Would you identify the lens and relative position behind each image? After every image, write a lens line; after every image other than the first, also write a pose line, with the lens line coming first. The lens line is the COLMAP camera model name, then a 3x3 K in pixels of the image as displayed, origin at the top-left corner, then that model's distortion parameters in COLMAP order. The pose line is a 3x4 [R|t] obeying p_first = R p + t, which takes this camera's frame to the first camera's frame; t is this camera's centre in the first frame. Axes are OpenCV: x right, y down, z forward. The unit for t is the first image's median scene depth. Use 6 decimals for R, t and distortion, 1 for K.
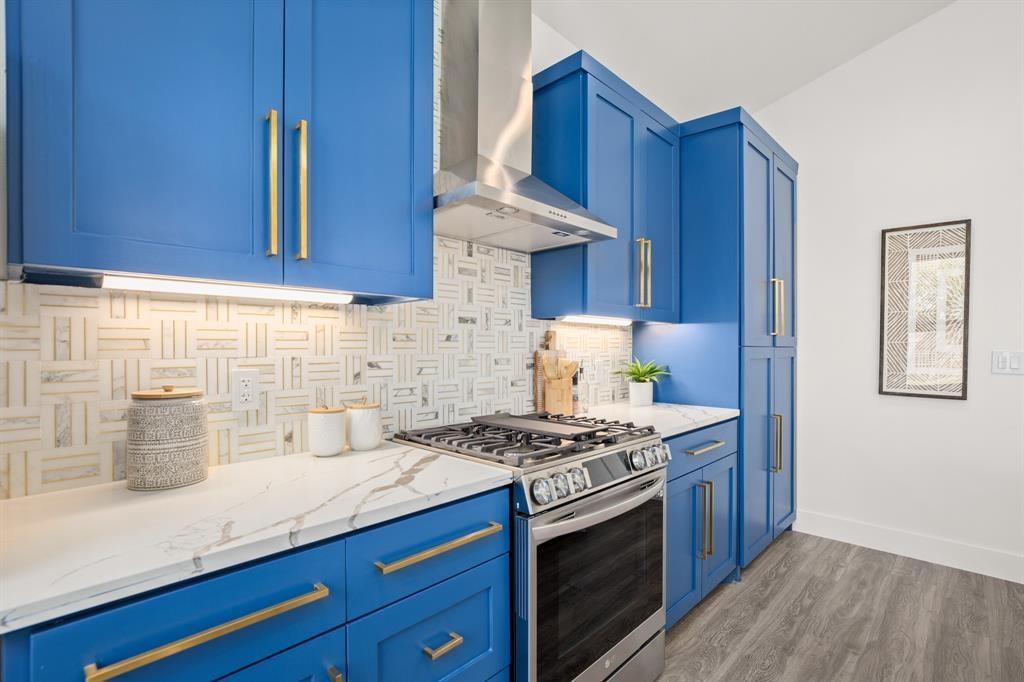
lens RADIAL K [[477.1, 0, 516.2], [0, 477.1, 348.7], [0, 0, 1]] dist [-0.020966, 0.006568]
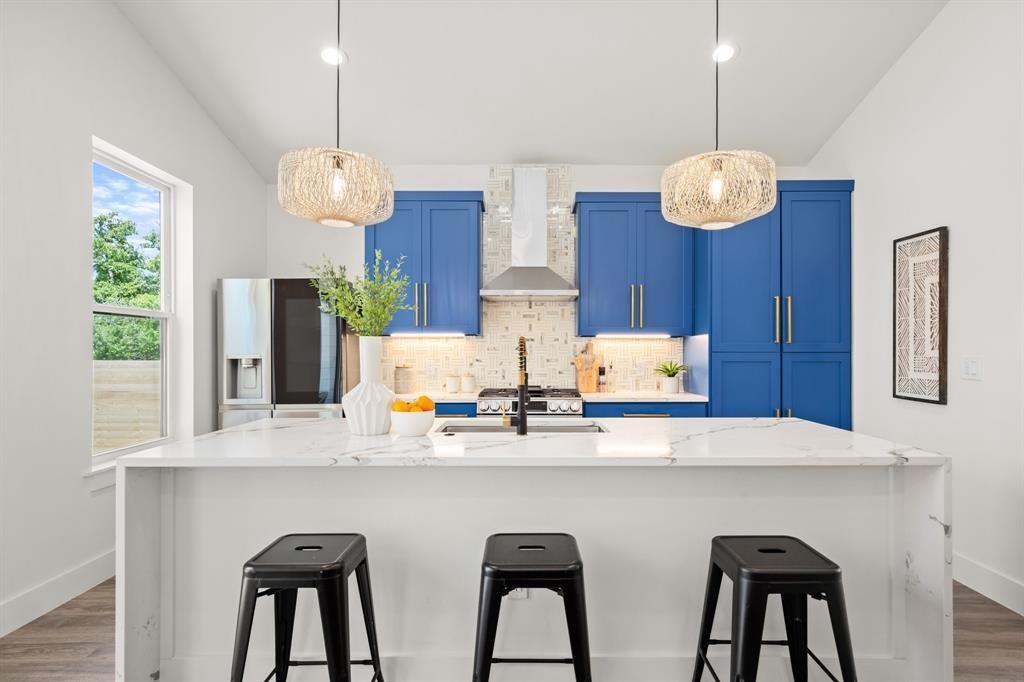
lens RADIAL K [[542.0, 0, 511.4], [0, 542.0, 350.9], [0, 0, 1]] dist [-0.010642, -0.004188]
pose [[0.670541, -0.004114, -0.741861, 1.349319], [-0.001927, 0.999972, -0.007287, 0.004522], [0.741870, 0.006316, 0.670514, -0.527263]]
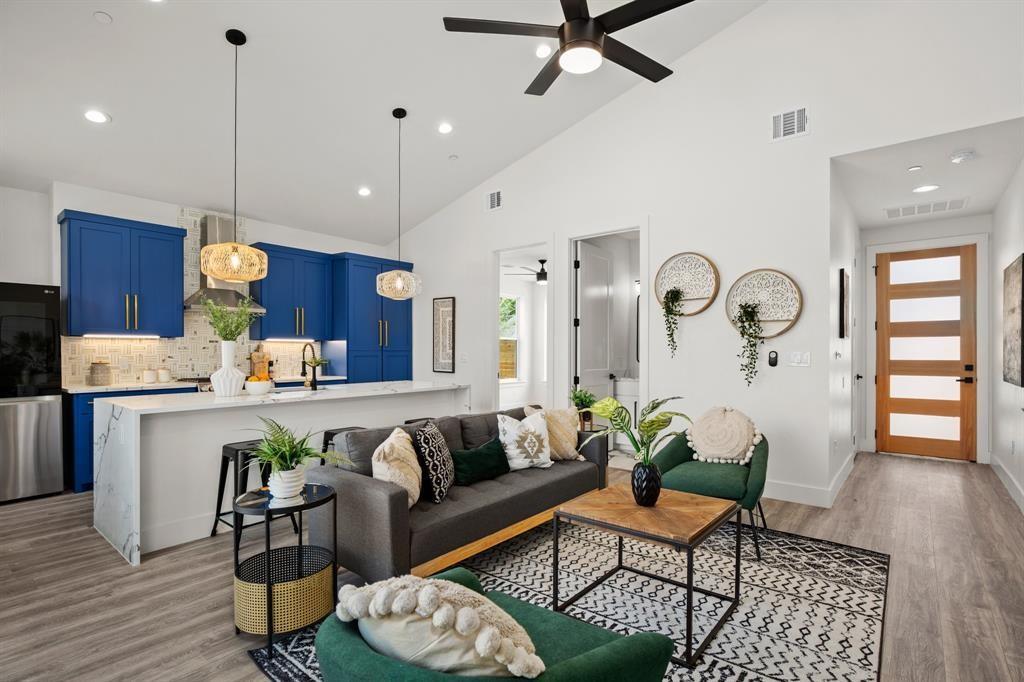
lens RADIAL K [[507.2, 0, 521.6], [0, 507.2, 355.9], [0, 0, 1]] dist [-0.007897, 0.003483]
pose [[0.997848, -0.004042, 0.065449, 1.280540], [0.003886, 0.999989, 0.002506, 0.019803], [-0.065459, -0.002247, 0.997853, -1.765394]]
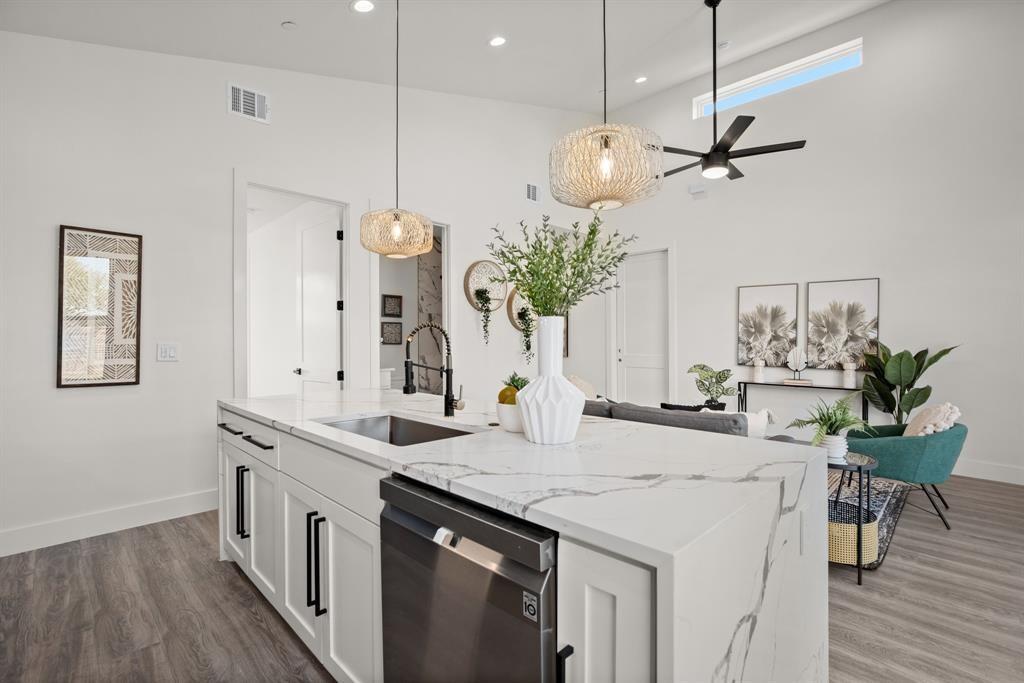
lens RADIAL K [[477.1, 0, 529.8], [0, 477.1, 336.1], [0, 0, 1]] dist [-0.020966, 0.006568]
pose [[0.002413, 0.003134, 0.999992, -0.282291], [0.007639, 0.999966, -0.003152, -0.003656], [-0.999968, 0.007646, 0.002389, -0.006136]]
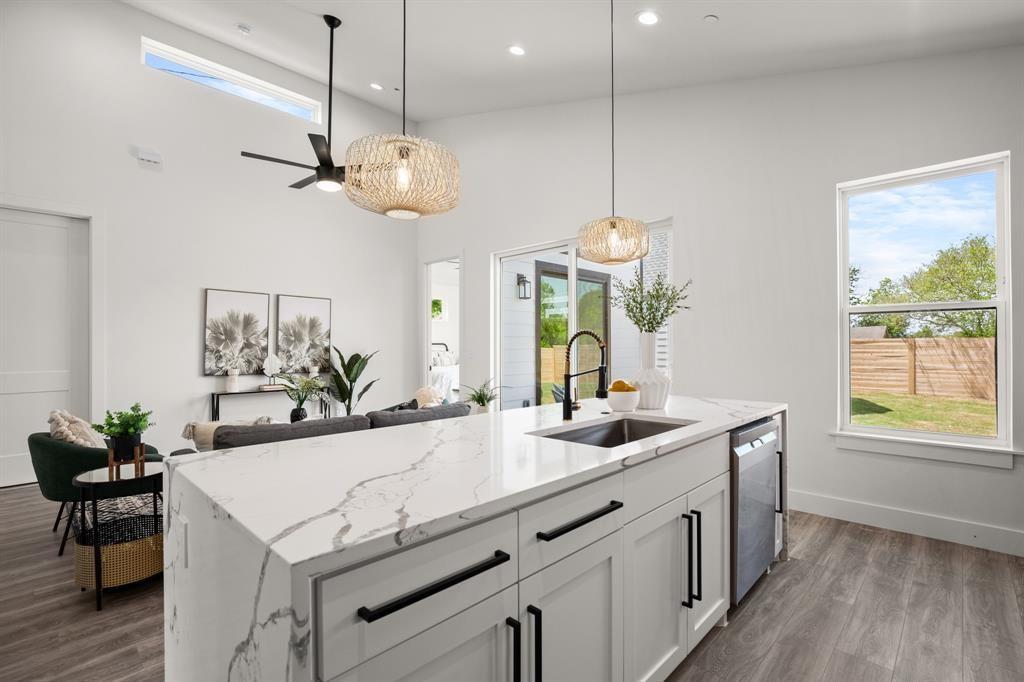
lens RADIAL K [[477.1, 0, 529.8], [0, 477.1, 340.9], [0, 0, 1]] dist [-0.020966, 0.006568]
pose [[-0.999621, -0.004092, 0.027229, 0.730091], [-0.004102, 0.999992, -0.000308, -0.023793], [-0.027228, -0.000420, -0.999629, 1.240918]]
